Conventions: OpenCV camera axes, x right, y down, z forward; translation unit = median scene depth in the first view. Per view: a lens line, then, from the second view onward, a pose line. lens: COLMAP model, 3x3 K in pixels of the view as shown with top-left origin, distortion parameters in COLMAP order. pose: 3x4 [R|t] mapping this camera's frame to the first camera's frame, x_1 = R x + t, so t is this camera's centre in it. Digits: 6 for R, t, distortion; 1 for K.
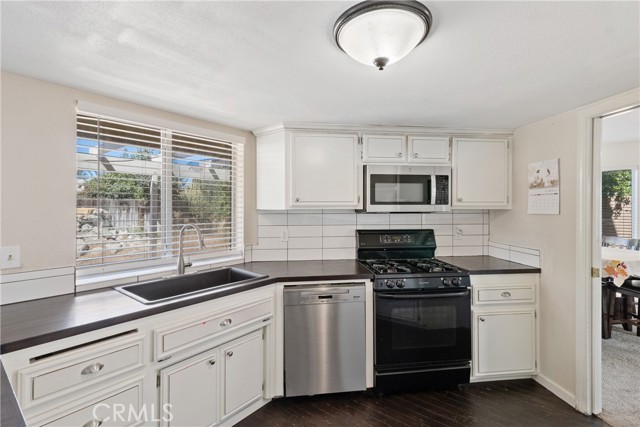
lens RADIAL K [[297.1, 0, 320.6], [0, 297.1, 206.9], [0, 0, 1]] dist [-0.000404, 0.000602]
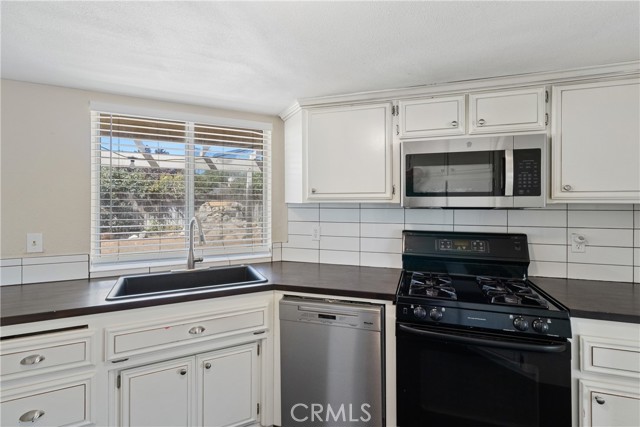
lens RADIAL K [[297.1, 0, 321.4], [0, 297.1, 200.9], [0, 0, 1]] dist [-0.000404, 0.000602]
pose [[0.909683, 0.000514, -0.415303, 0.279580], [-0.000828, 0.999999, -0.000578, 0.003618], [0.415303, 0.000869, 0.909683, 0.254814]]
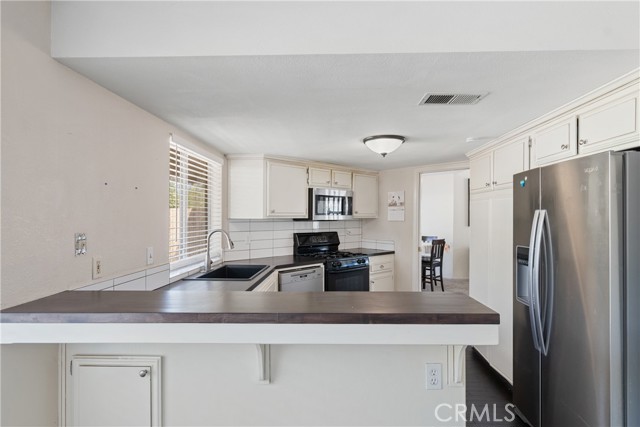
lens RADIAL K [[340.7, 0, 319.9], [0, 340.7, 215.3], [0, 0, 1]] dist [0.003433, 0.000215]
pose [[0.808859, 0.003815, 0.587990, -0.810715], [-0.003390, 0.999993, -0.001825, -0.003697], [-0.587992, -0.000517, 0.808866, -0.388750]]
